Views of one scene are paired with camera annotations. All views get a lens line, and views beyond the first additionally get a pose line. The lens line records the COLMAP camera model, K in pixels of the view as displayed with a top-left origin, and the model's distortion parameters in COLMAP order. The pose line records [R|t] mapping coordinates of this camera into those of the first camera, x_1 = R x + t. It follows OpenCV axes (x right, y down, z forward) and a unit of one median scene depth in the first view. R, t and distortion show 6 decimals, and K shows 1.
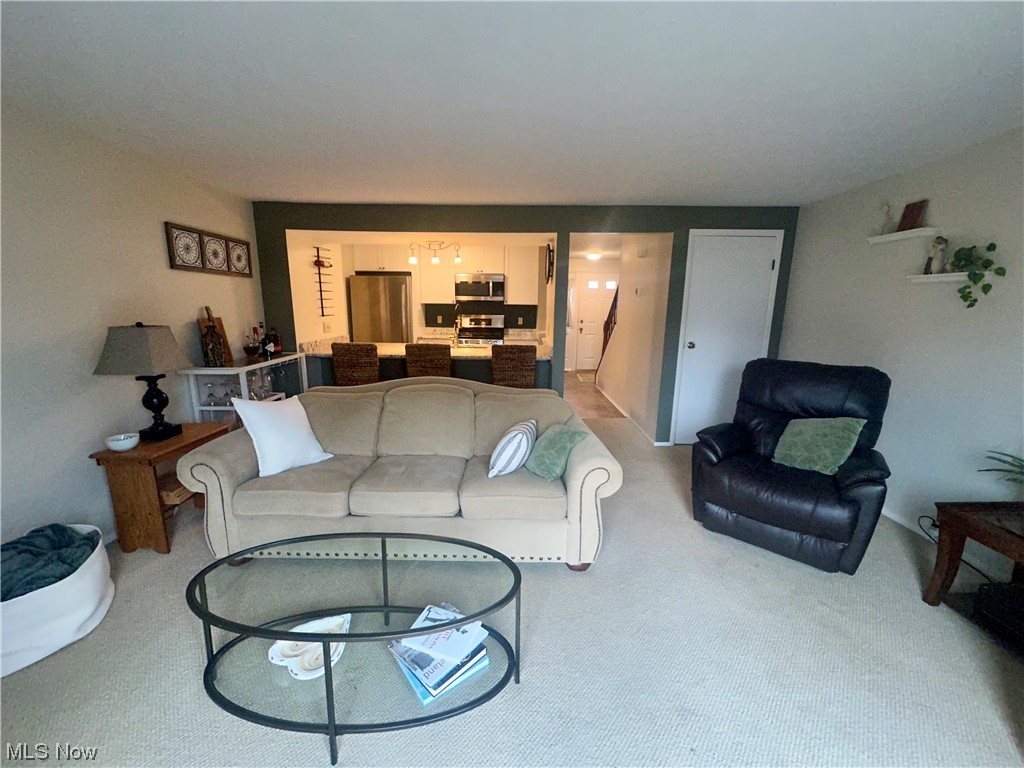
lens RADIAL K [[406.5, 0, 513.5], [0, 406.5, 384.8], [0, 0, 1]] dist [-0.003224, 0.000822]
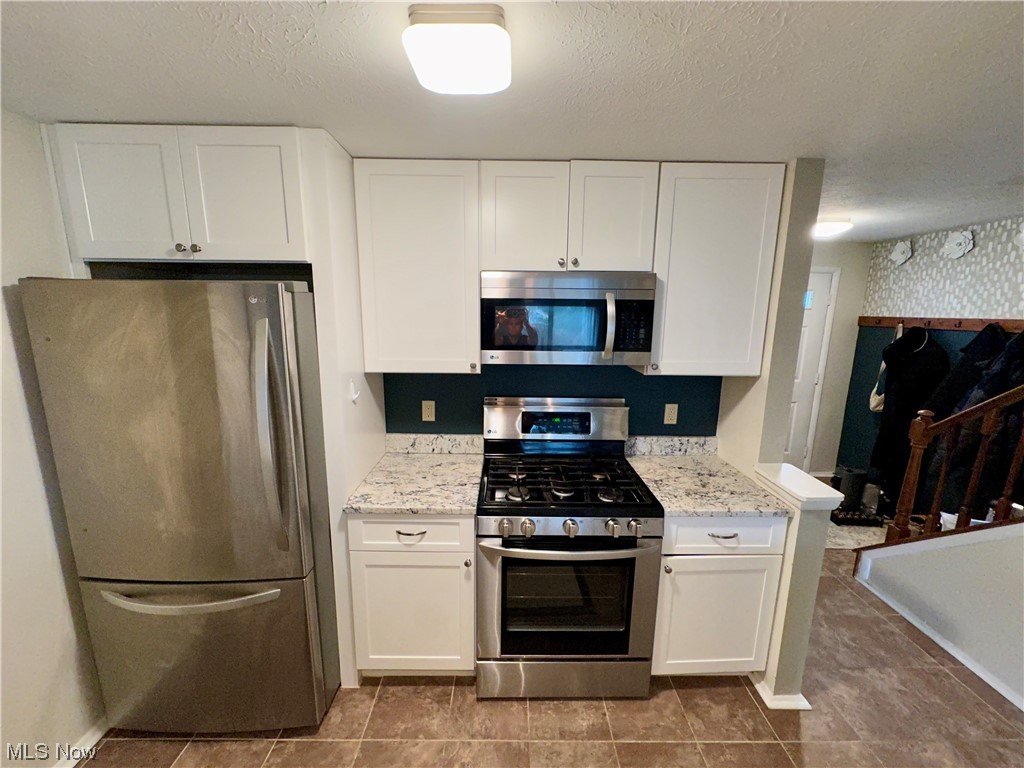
lens RADIAL K [[406.5, 0, 512.1], [0, 406.5, 385.0], [0, 0, 1]] dist [-0.003224, 0.000822]
pose [[0.999979, -0.003853, 0.005129, -0.207271], [0.003909, 0.999932, -0.011026, -0.320562], [-0.005086, 0.011045, 0.999926, 1.203640]]
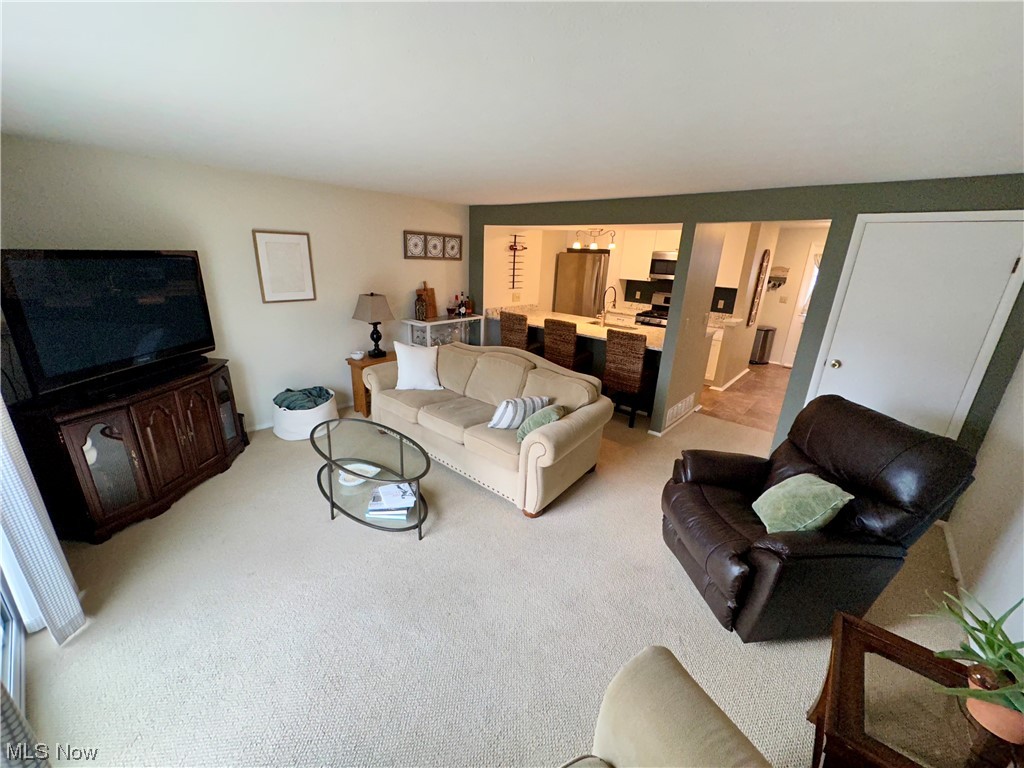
lens RADIAL K [[406.5, 0, 511.3], [0, 406.5, 384.9], [0, 0, 1]] dist [-0.003224, 0.000822]
pose [[0.749007, 0.222488, -0.624090, 0.493316], [-0.160926, 0.974817, 0.154385, -0.082175], [0.642722, -0.015204, 0.765949, -0.007529]]
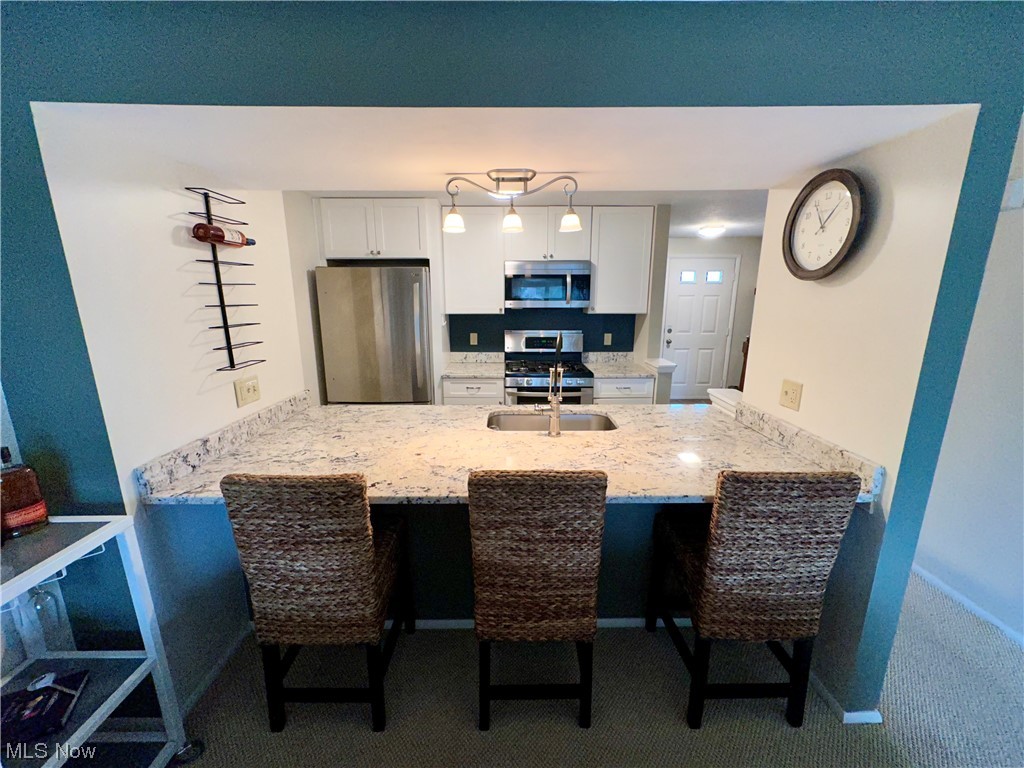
lens RADIAL K [[406.5, 0, 512.8], [0, 406.5, 385.1], [0, 0, 1]] dist [-0.003224, 0.000822]
pose [[0.999860, -0.015698, 0.005855, -0.231770], [0.015571, 0.999654, 0.021189, -0.187822], [-0.006186, -0.021095, 0.999758, 0.716714]]
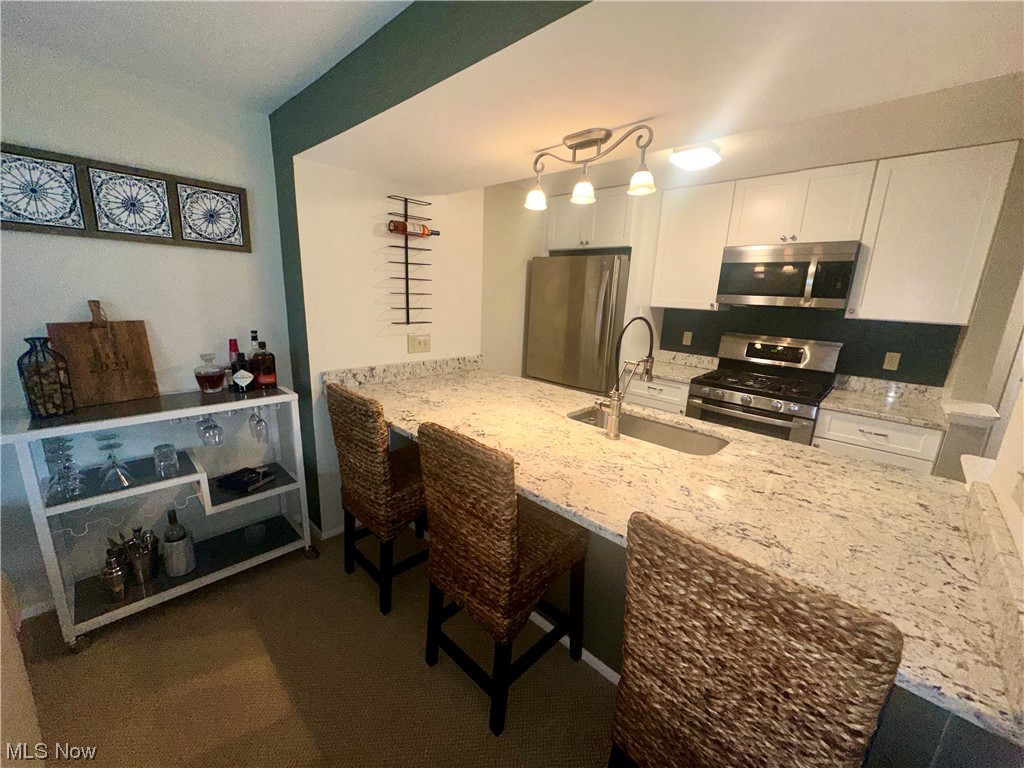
lens RADIAL K [[406.5, 0, 512.6], [0, 406.5, 384.6], [0, 0, 1]] dist [-0.003224, 0.000822]
pose [[0.718718, 0.171581, -0.673799, 0.038749], [-0.168095, 0.983206, 0.071069, -0.181784], [0.674677, 0.062183, 0.735489, 0.830967]]
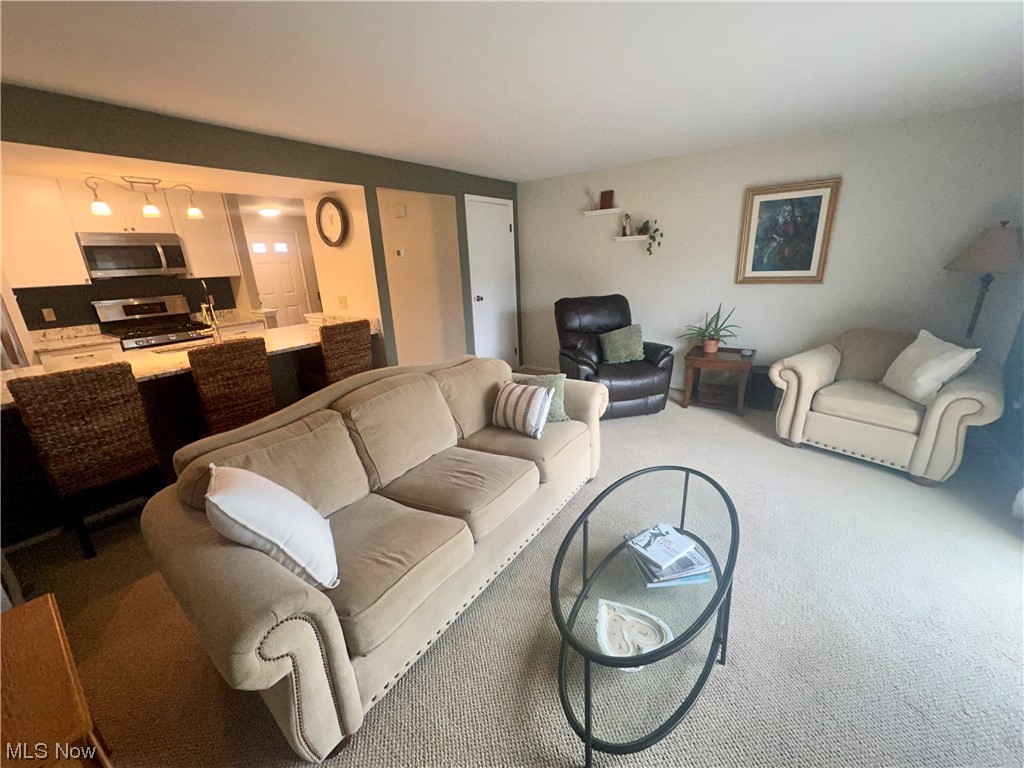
lens RADIAL K [[406.5, 0, 512.8], [0, 406.5, 385.3], [0, 0, 1]] dist [-0.003224, 0.000822]
pose [[0.568293, -0.281863, 0.773043, -0.504782], [0.210759, 0.958019, 0.194371, -0.068985], [-0.795376, 0.052466, 0.603841, 0.249724]]
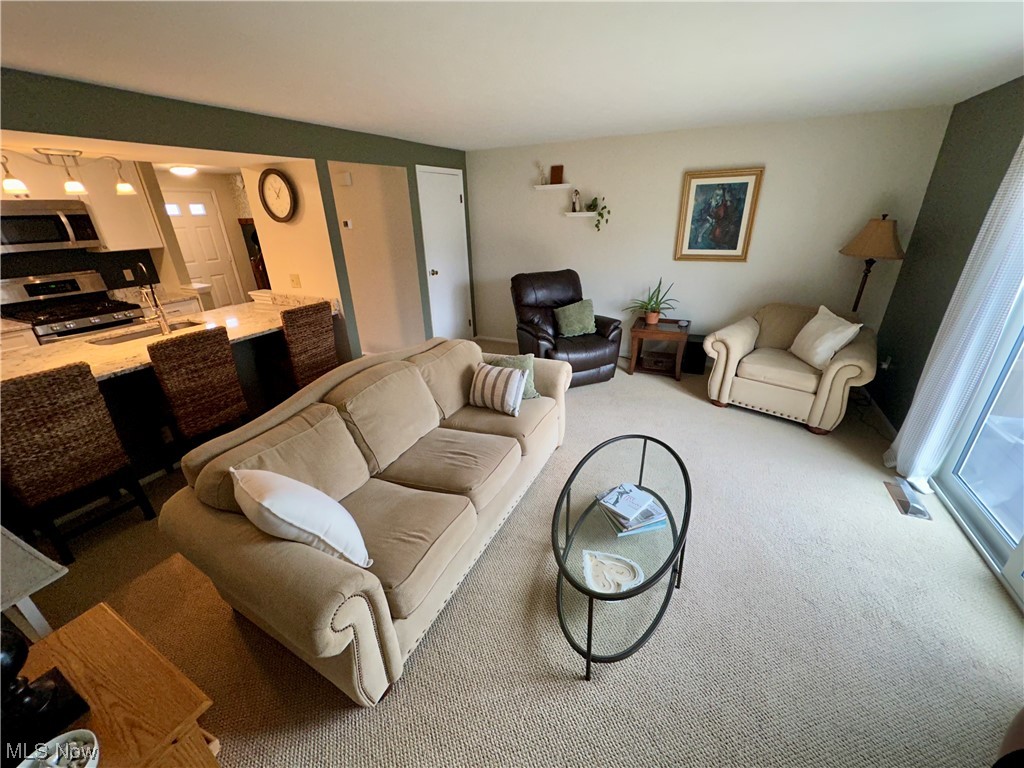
lens RADIAL K [[406.5, 0, 513.4], [0, 406.5, 385.5], [0, 0, 1]] dist [-0.003224, 0.000822]
pose [[0.433382, -0.380599, 0.816899, -0.569567], [0.208658, 0.924192, 0.319891, -0.131066], [-0.876722, 0.031817, 0.479944, 0.269041]]
